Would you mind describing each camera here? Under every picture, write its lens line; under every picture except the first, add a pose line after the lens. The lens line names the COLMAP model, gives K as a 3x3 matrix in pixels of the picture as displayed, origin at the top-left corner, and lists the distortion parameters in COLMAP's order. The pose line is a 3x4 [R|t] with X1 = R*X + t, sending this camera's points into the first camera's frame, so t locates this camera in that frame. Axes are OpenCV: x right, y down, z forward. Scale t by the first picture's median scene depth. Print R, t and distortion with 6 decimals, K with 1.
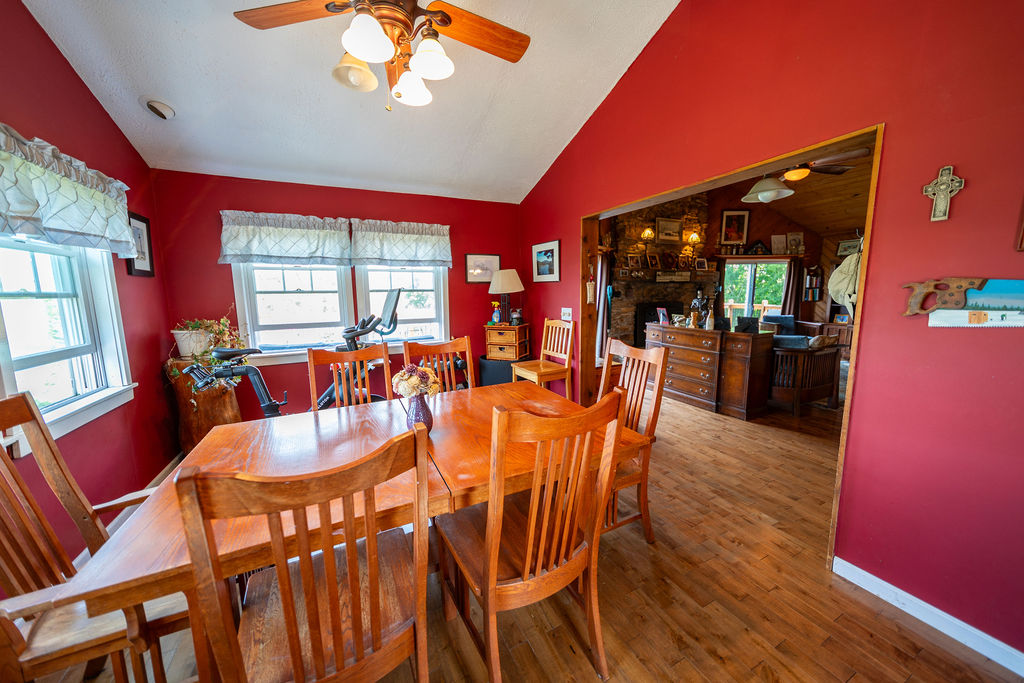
lens RADIAL K [[353.7, 0, 510.7], [0, 353.7, 337.7], [0, 0, 1]] dist [0.008616, -0.000004]
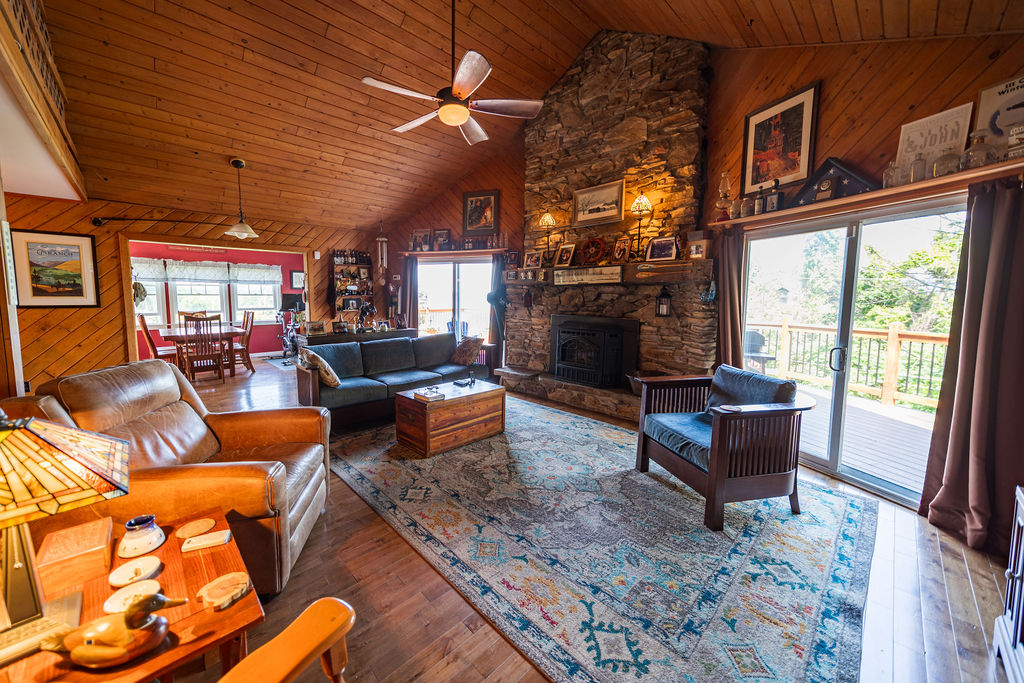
lens RADIAL K [[372.9, 0, 488.6], [0, 372.9, 327.9], [0, 0, 1]] dist [0.007514, 0.000056]
pose [[0.282262, 0.095864, -0.954536, 1.033106], [-0.130497, 0.989583, 0.060795, -0.095728], [0.950420, 0.107404, 0.291831, 0.632194]]
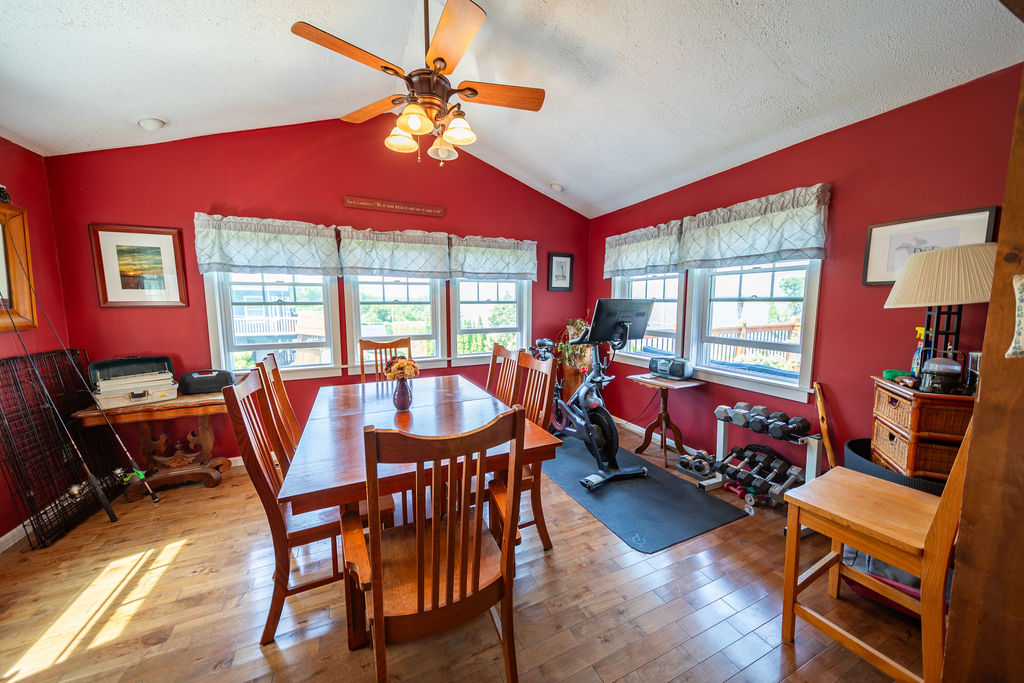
lens RADIAL K [[353.7, 0, 510.7], [0, 353.7, 337.7], [0, 0, 1]] dist [0.008616, -0.000004]
pose [[-0.026638, 0.116815, -0.992796, 0.231504], [-0.127982, 0.984577, 0.119282, -0.045812], [0.991419, 0.130238, -0.011277, 0.305704]]
